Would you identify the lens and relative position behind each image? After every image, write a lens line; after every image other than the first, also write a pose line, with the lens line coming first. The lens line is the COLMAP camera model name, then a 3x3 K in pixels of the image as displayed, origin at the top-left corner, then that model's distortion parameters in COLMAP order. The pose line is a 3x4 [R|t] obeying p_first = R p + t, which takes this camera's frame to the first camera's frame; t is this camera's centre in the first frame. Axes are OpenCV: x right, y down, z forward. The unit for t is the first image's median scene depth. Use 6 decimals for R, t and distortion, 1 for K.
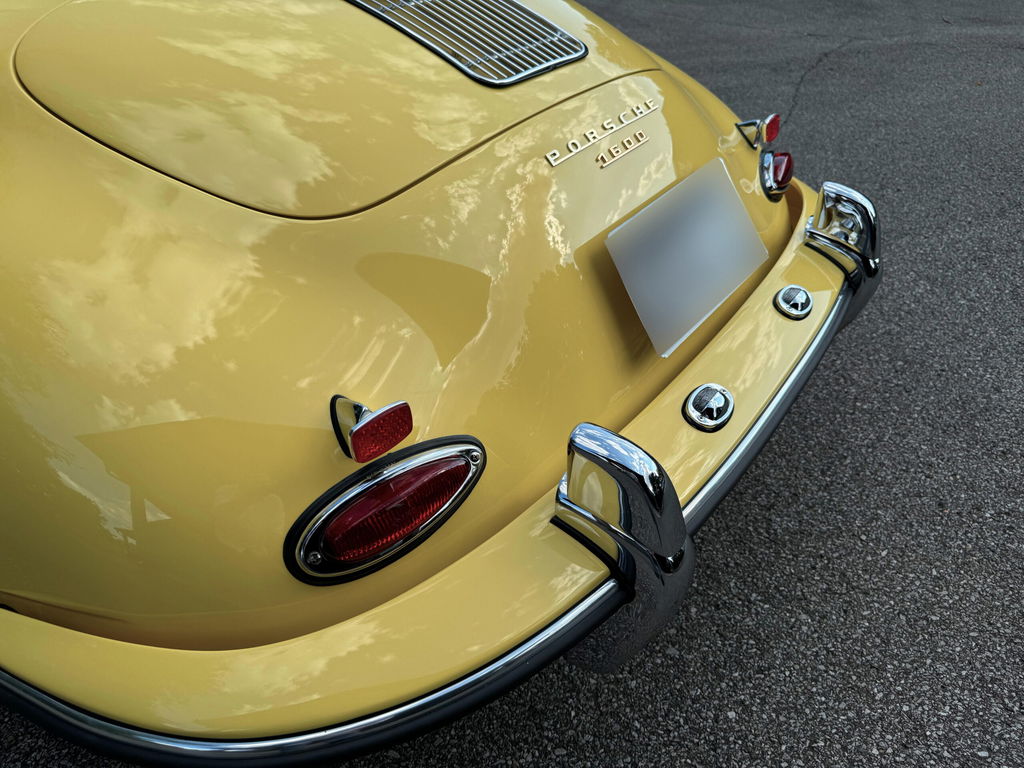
lens RADIAL K [[717.6, 0, 515.1], [0, 717.6, 392.5], [0, 0, 1]] dist [0.038430, -0.059485]
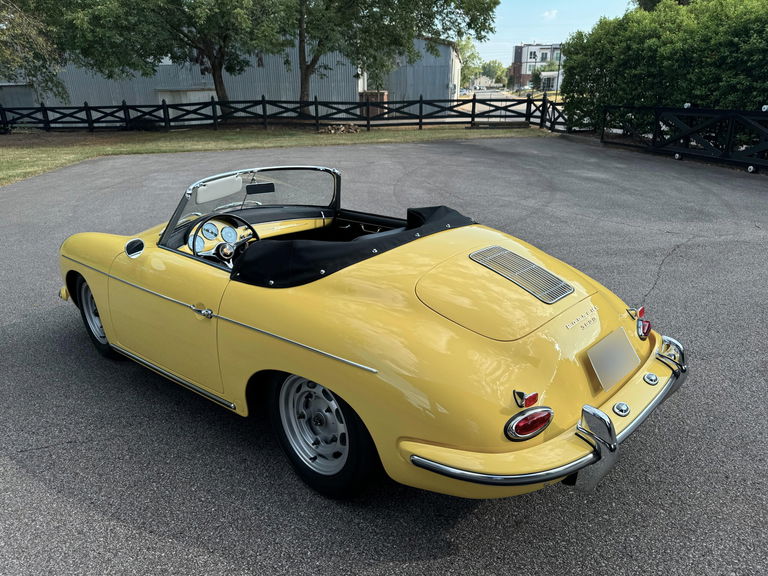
lens RADIAL K [[538.2, 0, 381.7], [0, 538.2, 305.4], [0, 0, 1]] dist [0.038430, -0.059485]
pose [[0.989878, 0.054983, -0.130836, -0.309991], [-0.087307, 0.962735, -0.255967, 0.184248], [0.111886, 0.264799, 0.957791, -0.962749]]
